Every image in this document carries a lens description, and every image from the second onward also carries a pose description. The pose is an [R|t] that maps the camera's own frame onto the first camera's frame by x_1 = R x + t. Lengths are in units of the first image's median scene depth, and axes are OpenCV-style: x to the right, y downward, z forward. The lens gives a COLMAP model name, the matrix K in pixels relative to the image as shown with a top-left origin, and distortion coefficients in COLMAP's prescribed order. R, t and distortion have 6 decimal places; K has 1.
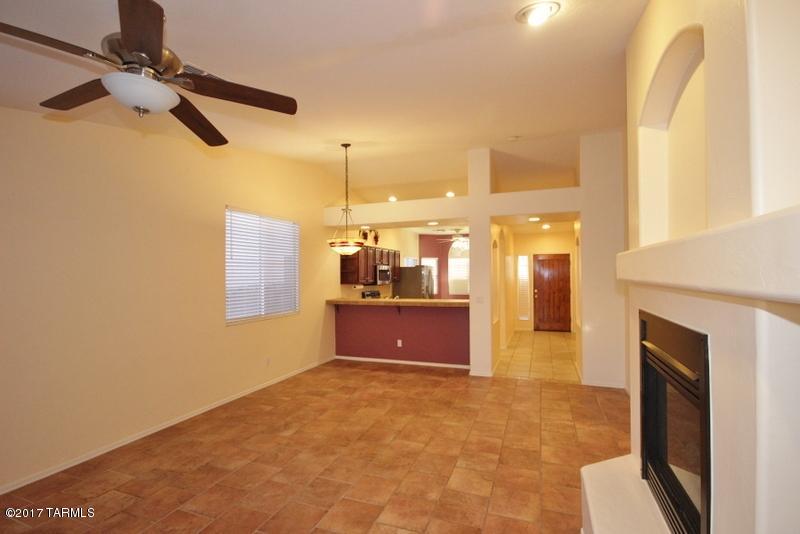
lens RADIAL K [[373.2, 0, 402.6], [0, 373.2, 271.1], [0, 0, 1]] dist [-0.000366, -0.000074]
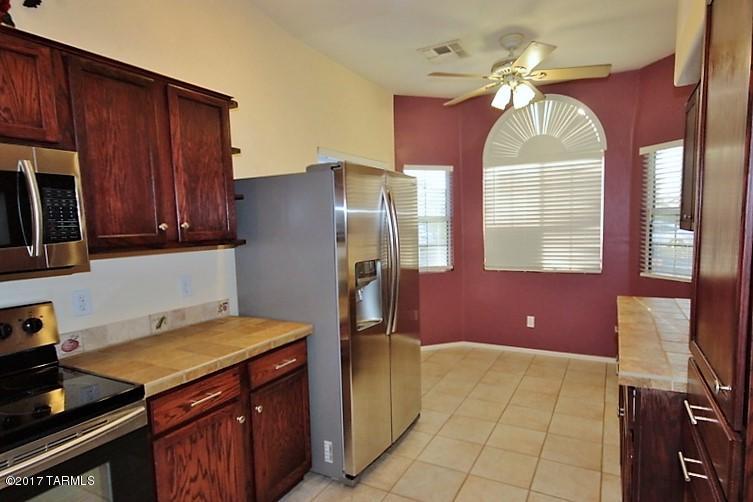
lens RADIAL K [[422.5, 0, 393.9], [0, 422.5, 264.7], [0, 0, 1]] dist [0.000368, 0.000487]
pose [[0.992623, -0.006580, -0.121065, 0.218594], [0.020013, 0.993721, 0.110078, 0.029229], [0.119580, -0.111688, 0.986522, 1.470454]]
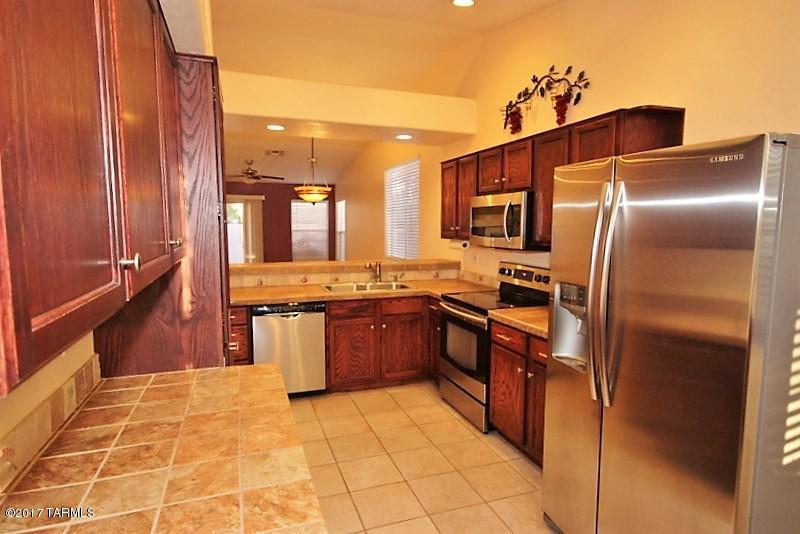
lens RADIAL K [[446.1, 0, 400.0], [0, 446.1, 267.0], [0, 0, 1]] dist [-0.000495, -0.000079]
pose [[-0.757220, 0.070726, -0.649319, 0.504882], [0.011181, 0.995378, 0.095382, 0.021591], [0.653064, 0.064965, -0.754511, 2.129847]]
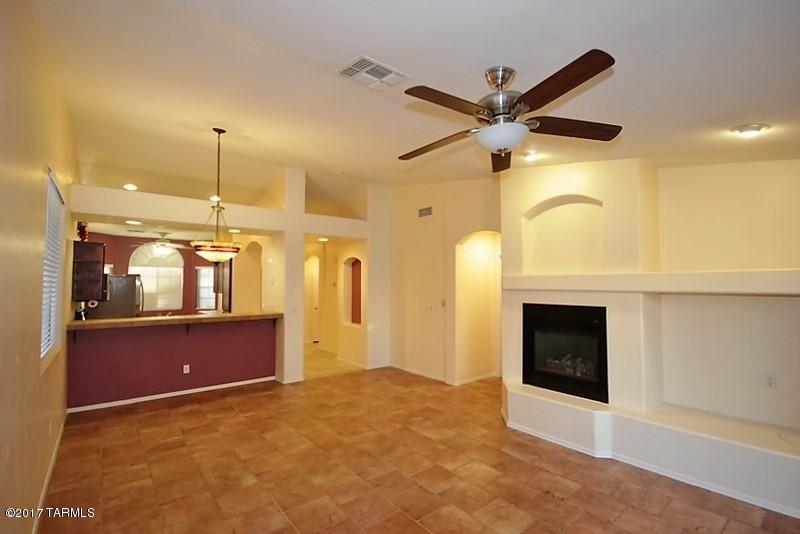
lens RADIAL K [[373.2, 0, 402.6], [0, 373.2, 271.1], [0, 0, 1]] dist [-0.000366, -0.000074]
pose [[0.509770, 0.038148, 0.859464, -0.649178], [-0.009408, 0.999204, -0.038770, 0.005033], [-0.860259, 0.011678, 0.509723, 0.224042]]
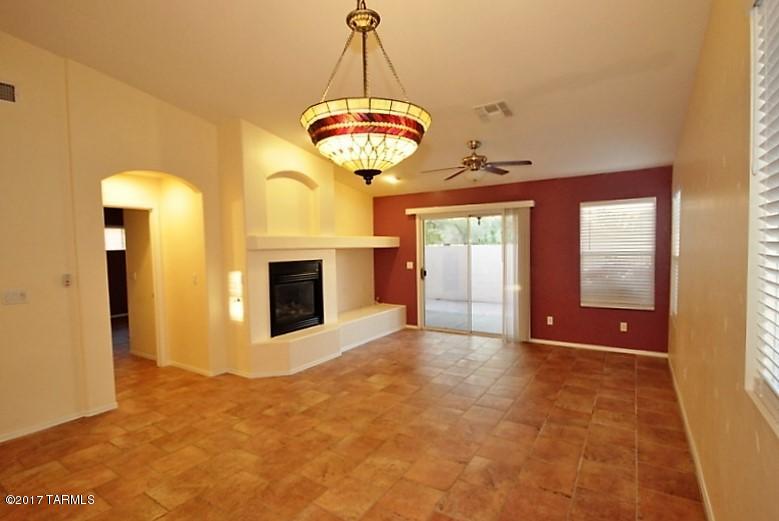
lens RADIAL K [[376.7, 0, 397.4], [0, 376.7, 263.9], [0, 0, 1]] dist [-0.001173, -0.000712]
pose [[-0.979379, 0.017564, 0.201268, -0.234275], [0.025974, 0.998893, 0.039218, 0.019710], [-0.200357, 0.043636, -0.978751, 1.301766]]
